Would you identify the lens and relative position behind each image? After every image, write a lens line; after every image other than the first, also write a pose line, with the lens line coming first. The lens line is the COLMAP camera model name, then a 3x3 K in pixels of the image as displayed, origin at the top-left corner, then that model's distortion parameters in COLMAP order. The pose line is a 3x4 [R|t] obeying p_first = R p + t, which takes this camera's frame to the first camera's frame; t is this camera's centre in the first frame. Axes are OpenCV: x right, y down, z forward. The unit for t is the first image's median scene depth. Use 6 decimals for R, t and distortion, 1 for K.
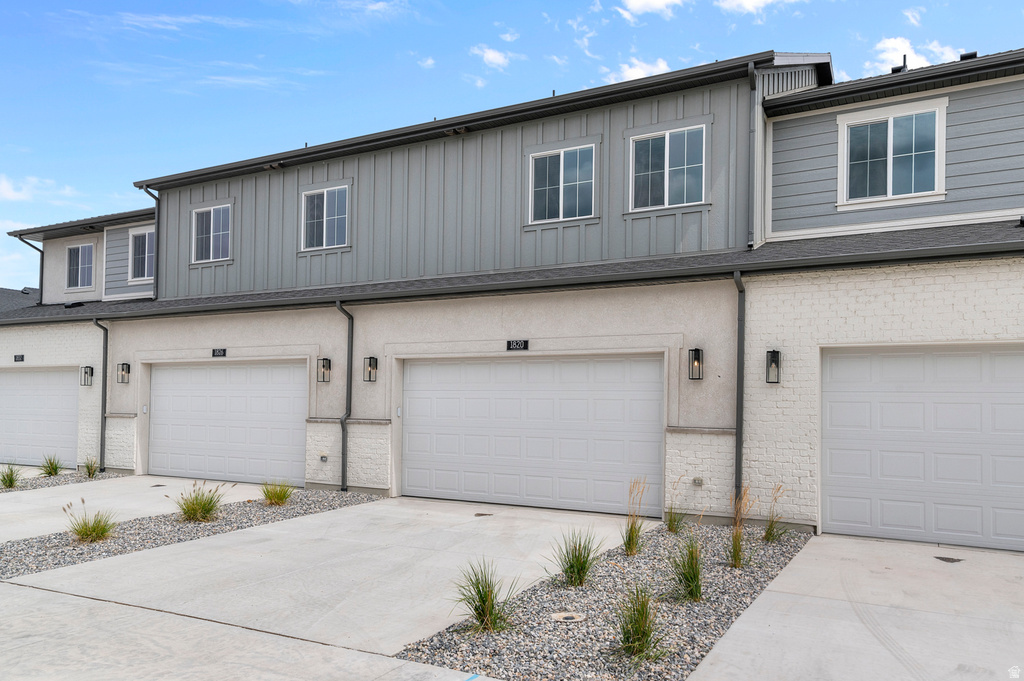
lens RADIAL K [[764.6, 0, 511.8], [0, 764.6, 331.2], [0, 0, 1]] dist [0.025409, 0.002962]
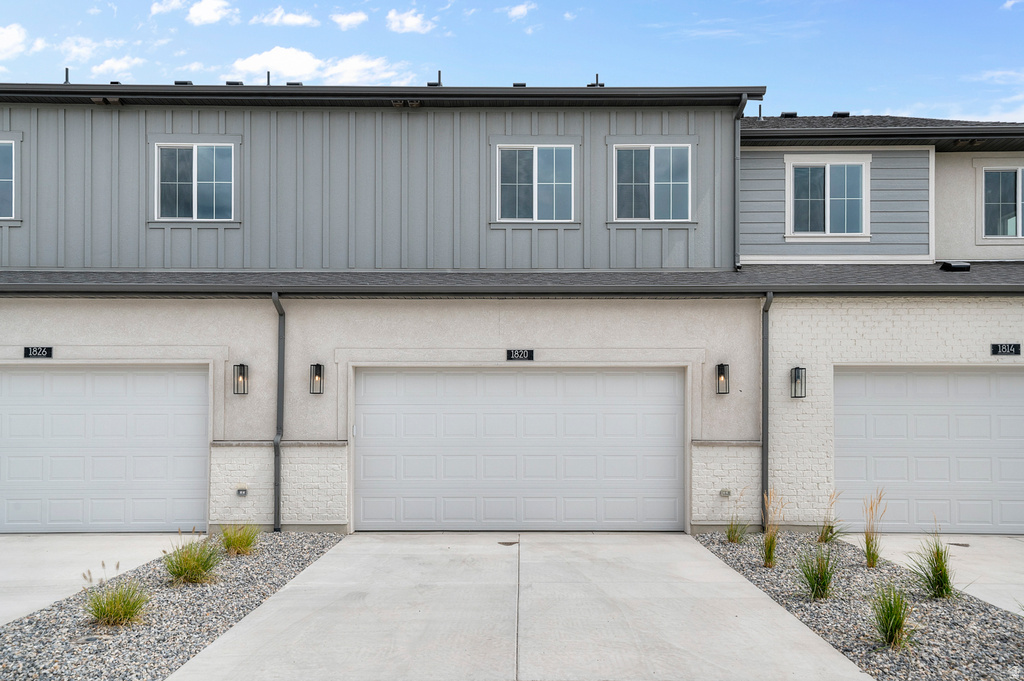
lens RADIAL K [[827.5, 0, 512.0], [0, 827.5, 347.7], [0, 0, 1]] dist [0.035965, 0.004846]
pose [[0.871695, 0.033903, 0.488875, -0.491558], [-0.036854, 0.999314, -0.003589, 0.014028], [-0.488662, -0.014889, 0.872346, 0.149606]]
